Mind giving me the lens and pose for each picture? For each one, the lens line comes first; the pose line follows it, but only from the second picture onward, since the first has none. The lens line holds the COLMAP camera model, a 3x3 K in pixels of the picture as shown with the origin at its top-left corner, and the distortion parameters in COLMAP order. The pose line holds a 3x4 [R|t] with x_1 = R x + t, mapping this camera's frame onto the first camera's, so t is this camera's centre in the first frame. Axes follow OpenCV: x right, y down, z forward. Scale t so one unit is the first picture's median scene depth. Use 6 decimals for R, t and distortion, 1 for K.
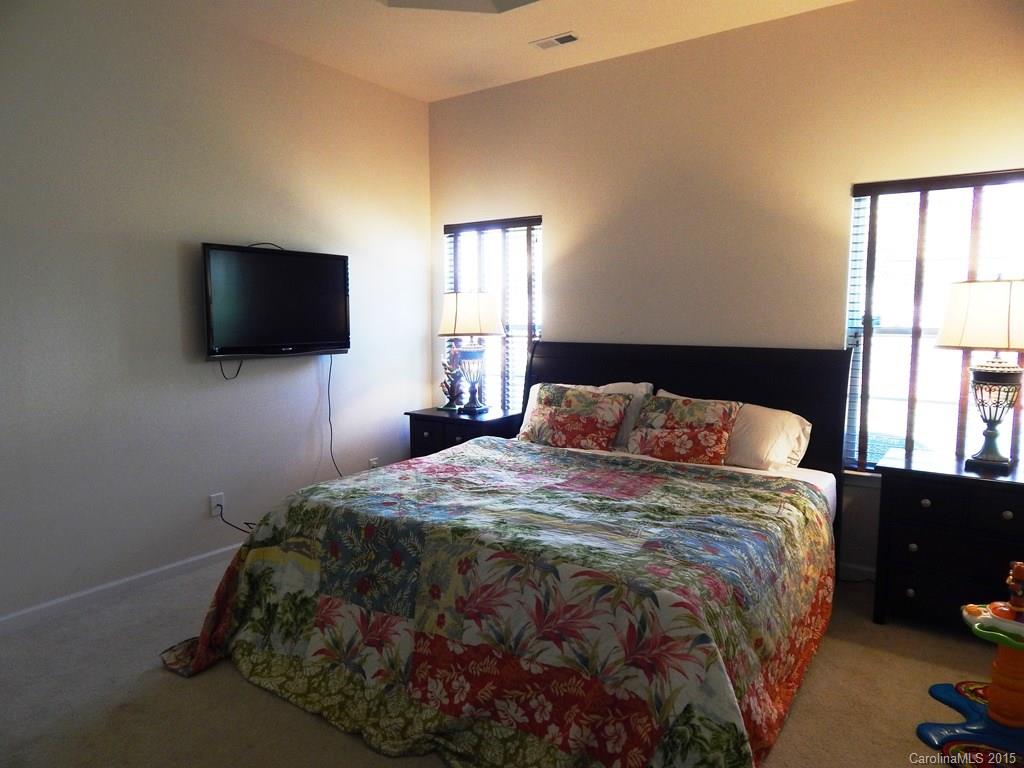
lens RADIAL K [[674.4, 0, 513.6], [0, 674.4, 383.4], [0, 0, 1]] dist [-0.004654, -0.001627]
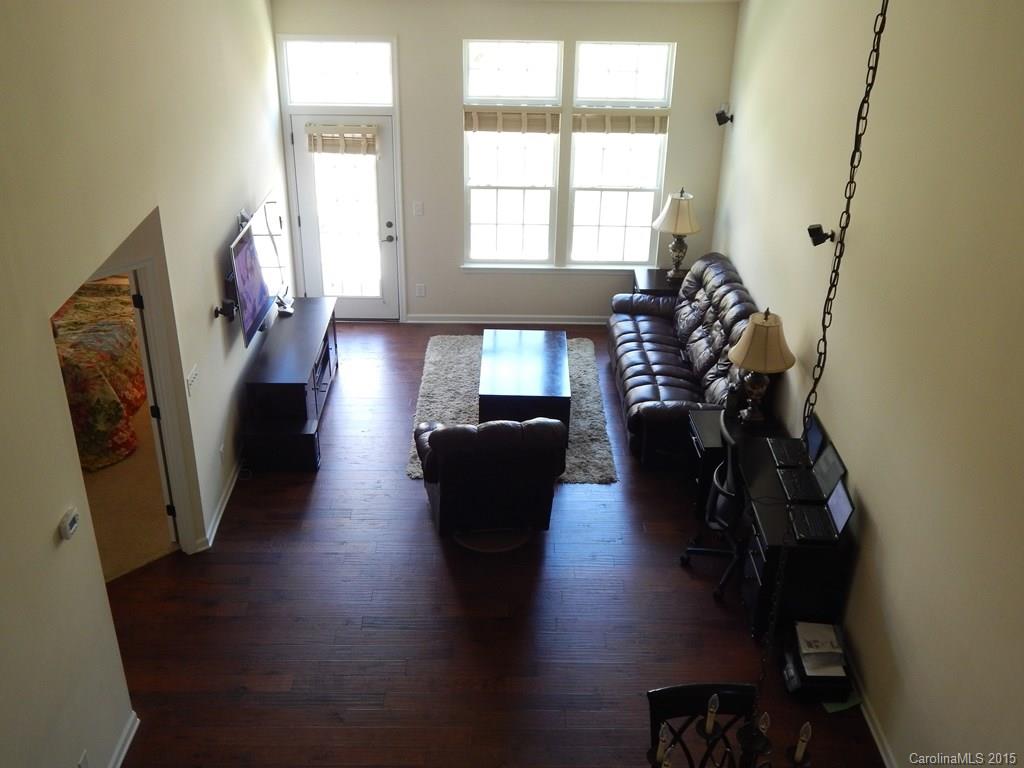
lens RADIAL K [[1038.6, 0, 513.4], [0, 1038.6, 384.1], [0, 0, 1]] dist [0.017863, 0.000000]
pose [[0.817528, -0.262807, 0.512427, -0.467392], [0.041398, 0.914317, 0.402877, -1.094700], [-0.574400, -0.308150, 0.758359, -2.840099]]
